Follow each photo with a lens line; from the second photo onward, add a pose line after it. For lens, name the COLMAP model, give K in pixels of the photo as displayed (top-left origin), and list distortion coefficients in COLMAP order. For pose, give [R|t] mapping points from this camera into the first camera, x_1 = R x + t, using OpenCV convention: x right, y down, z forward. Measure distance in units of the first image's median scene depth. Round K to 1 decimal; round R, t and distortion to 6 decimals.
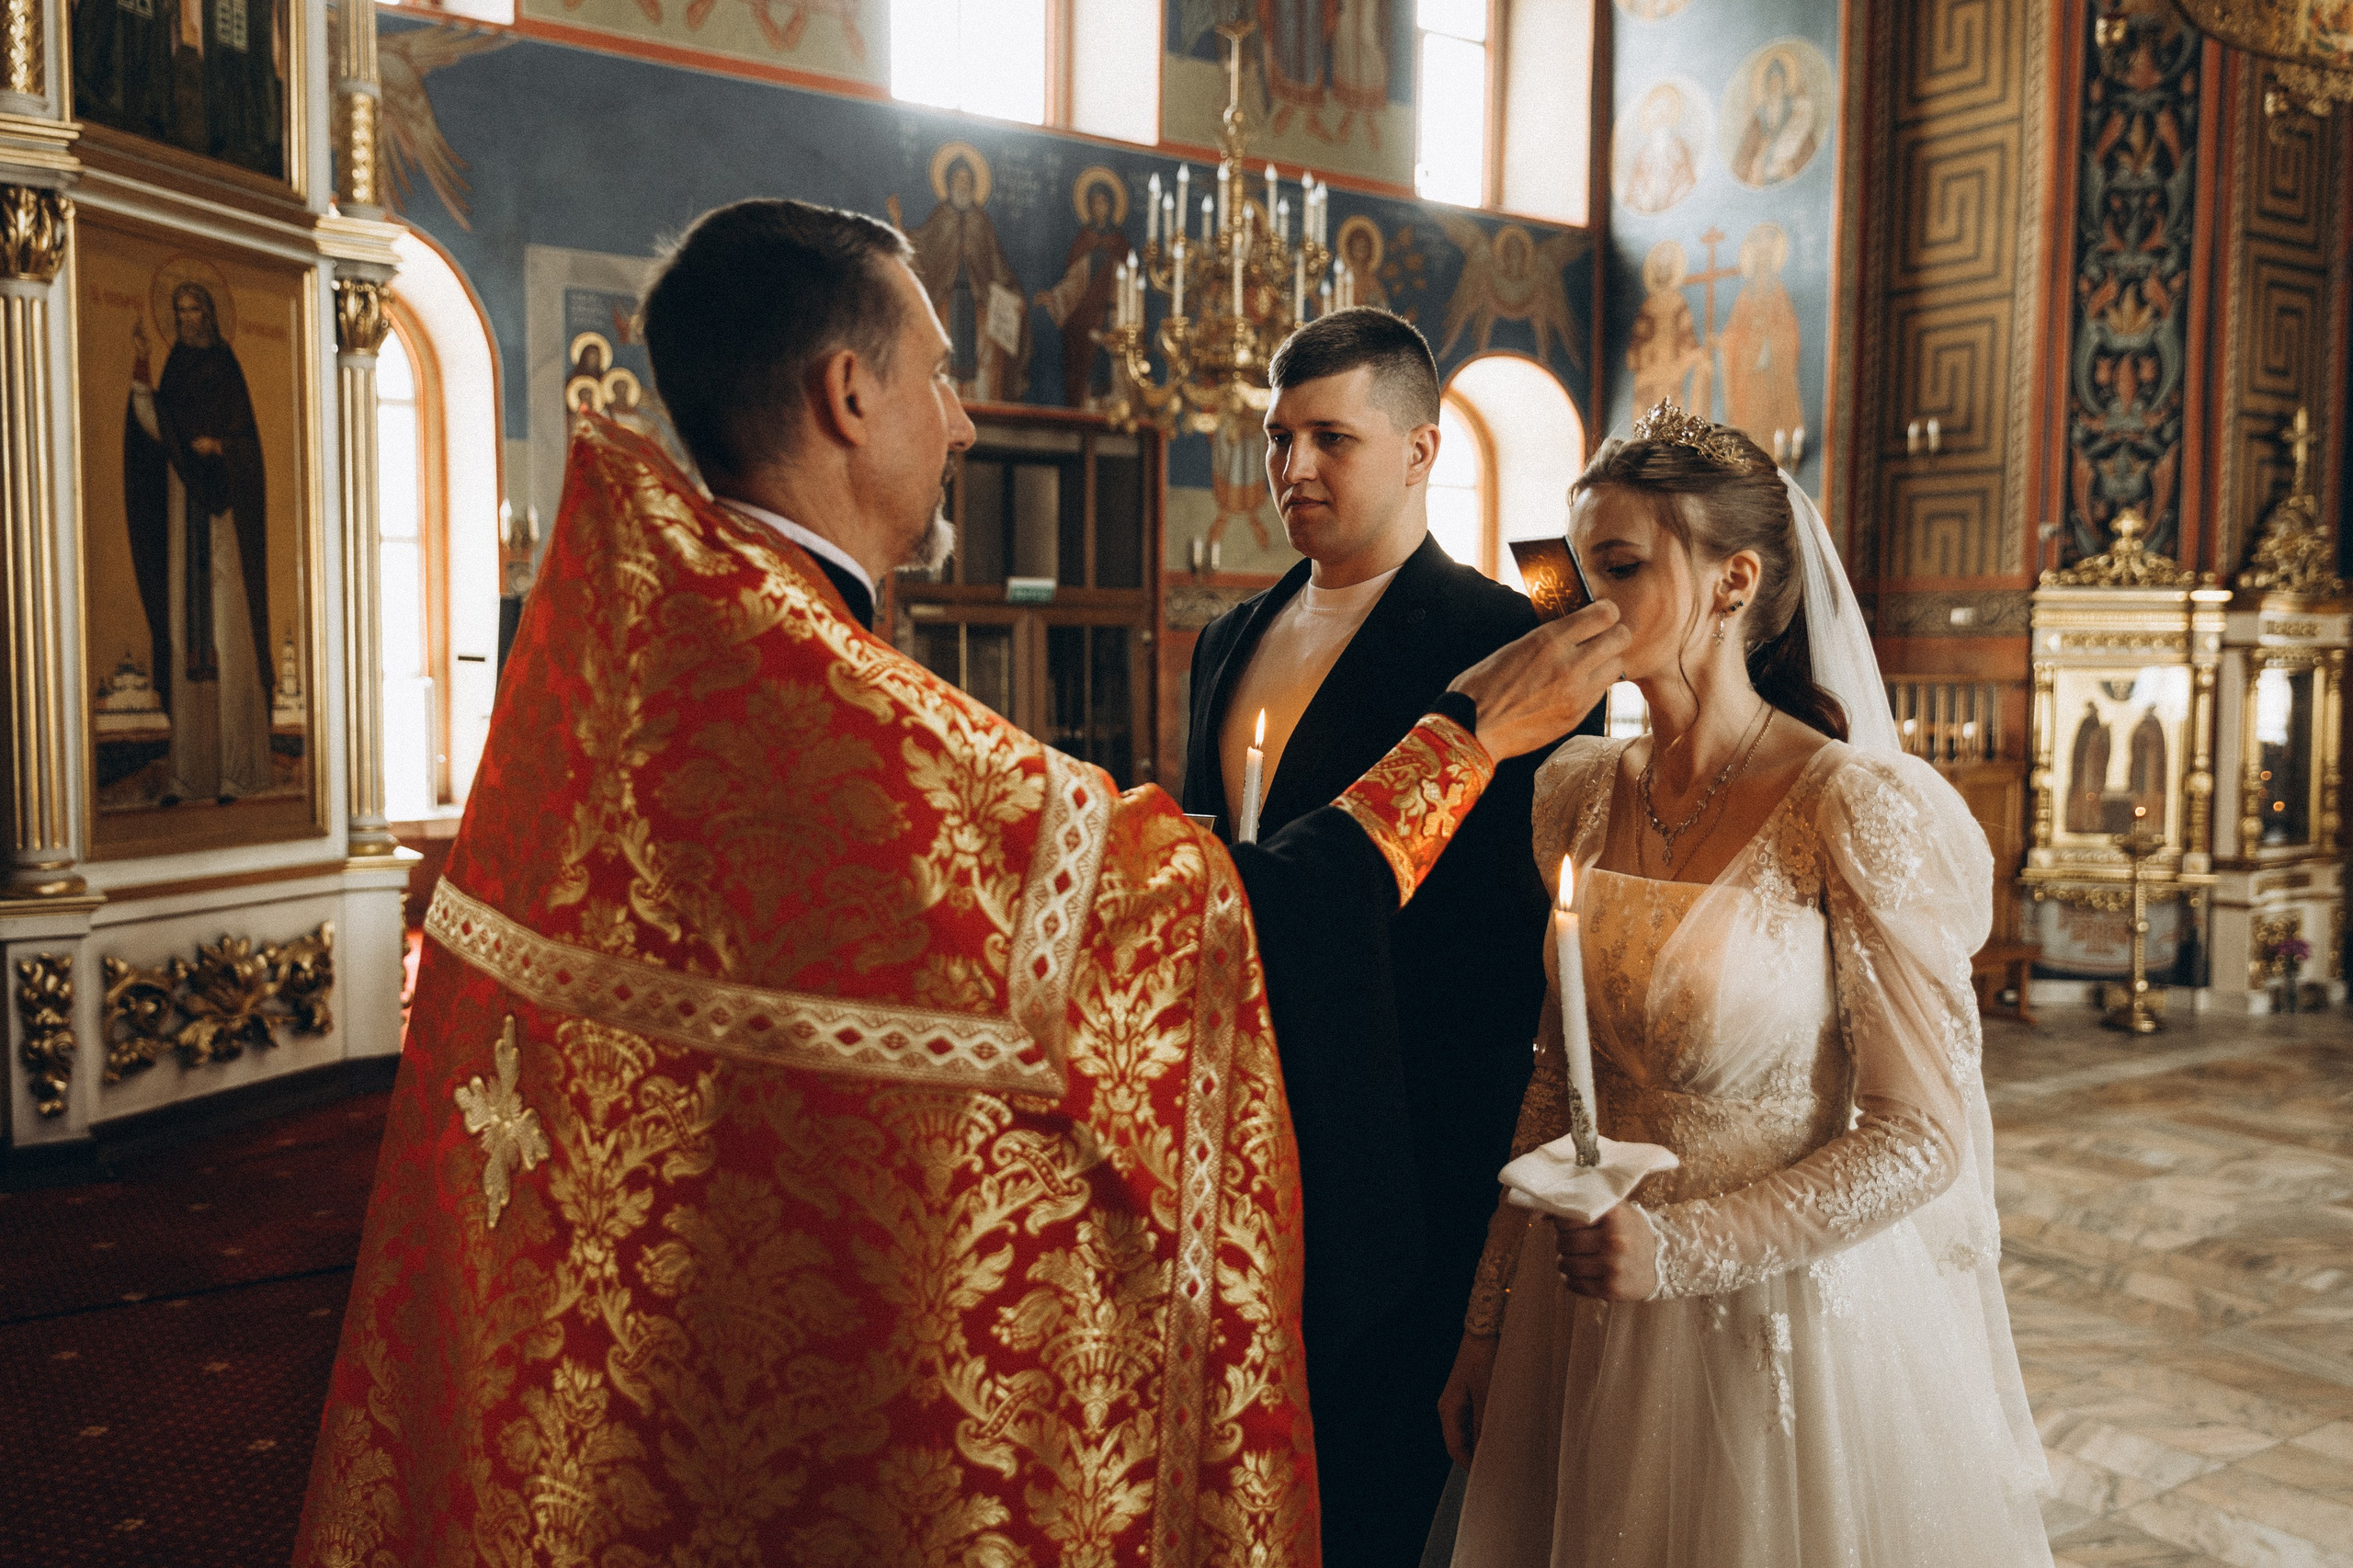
lens RADIAL K [[1999.0, 0, 1173.7], [0, 1999.0, 793.0], [0, 0, 1]] dist [0.019928, -0.002451]
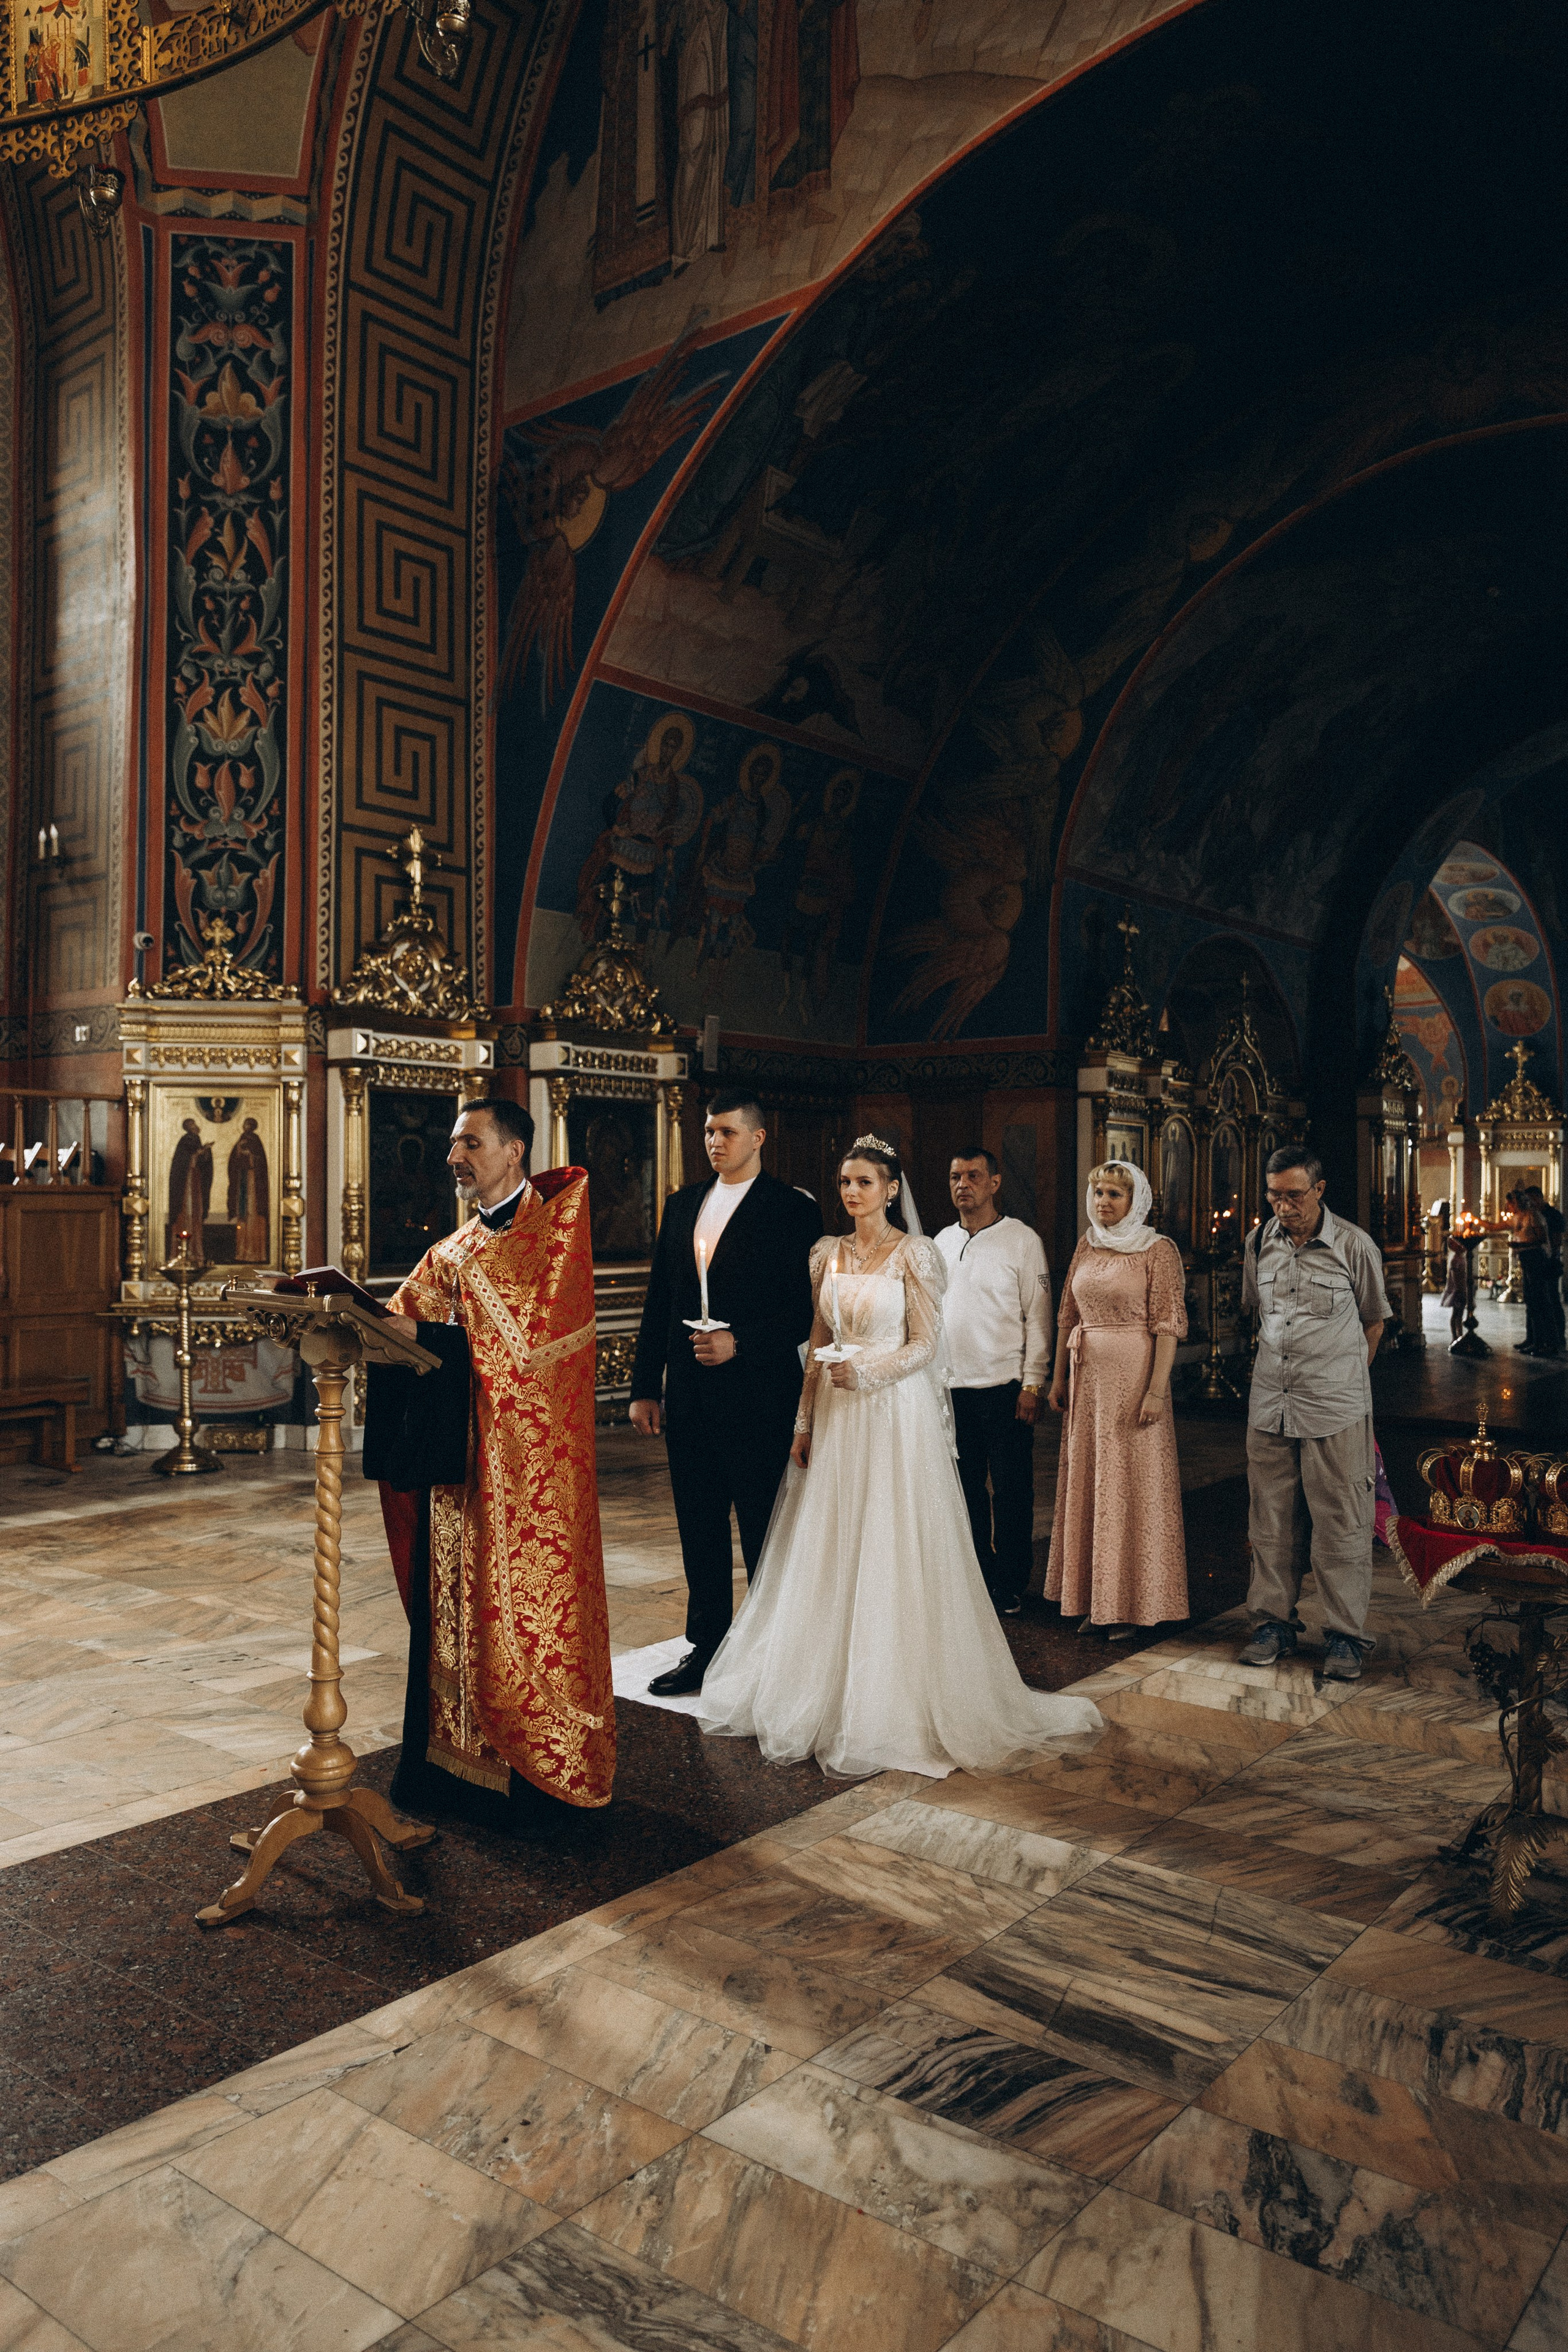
lens RADIAL K [[1701.3, 0, 787.9], [0, 1701.3, 1178.5], [0, 0, 1]] dist [-0.015823, 0.021987]
pose [[0.955026, -0.001709, 0.296519, 0.507253], [0.023560, 0.997259, -0.070134, 0.044792], [-0.295586, 0.073965, 0.952448, 0.171962]]
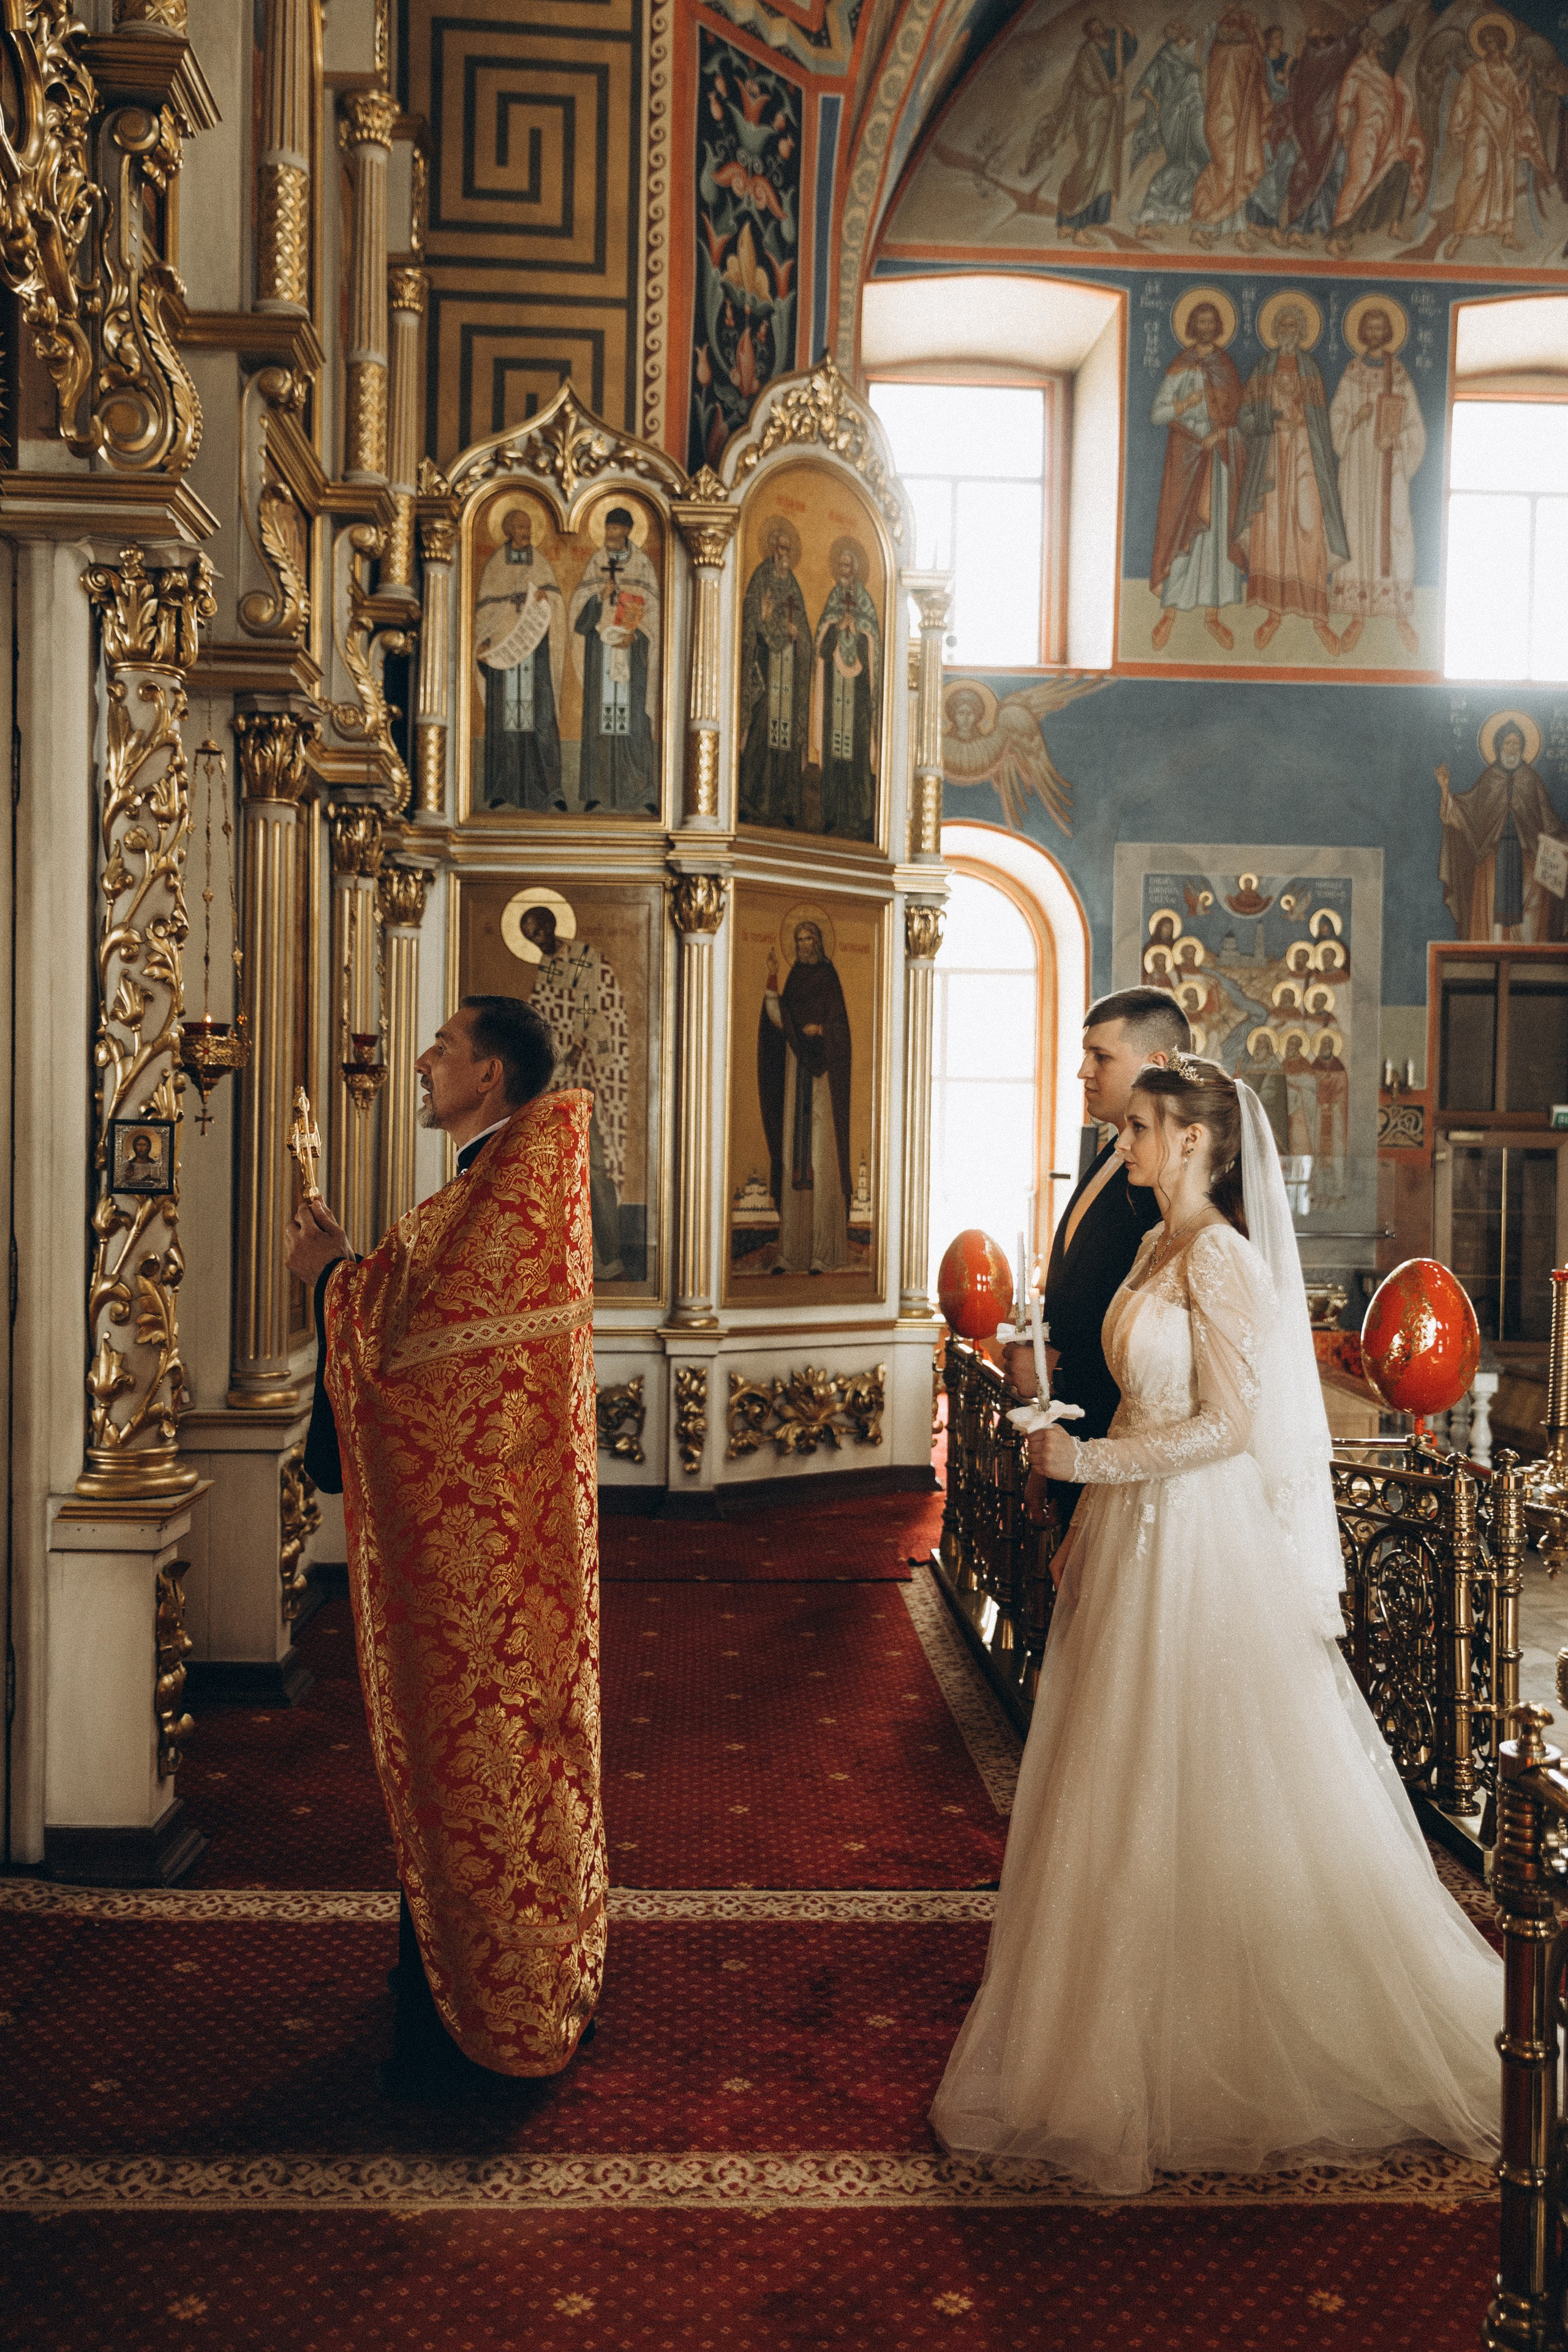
lens RADIAL K [[1991.8, 0, 784.0], [0, 1991.8, 1176.0], [0, 0, 1]] dist [0.040657, -0.031399]
pose [[0.849358, 0.009291, -0.527735, 0.136605], [-0.044701, 0.997519, -0.054382, 0.006835], [0.525921, 0.069780, 0.847666, -0.119347]]
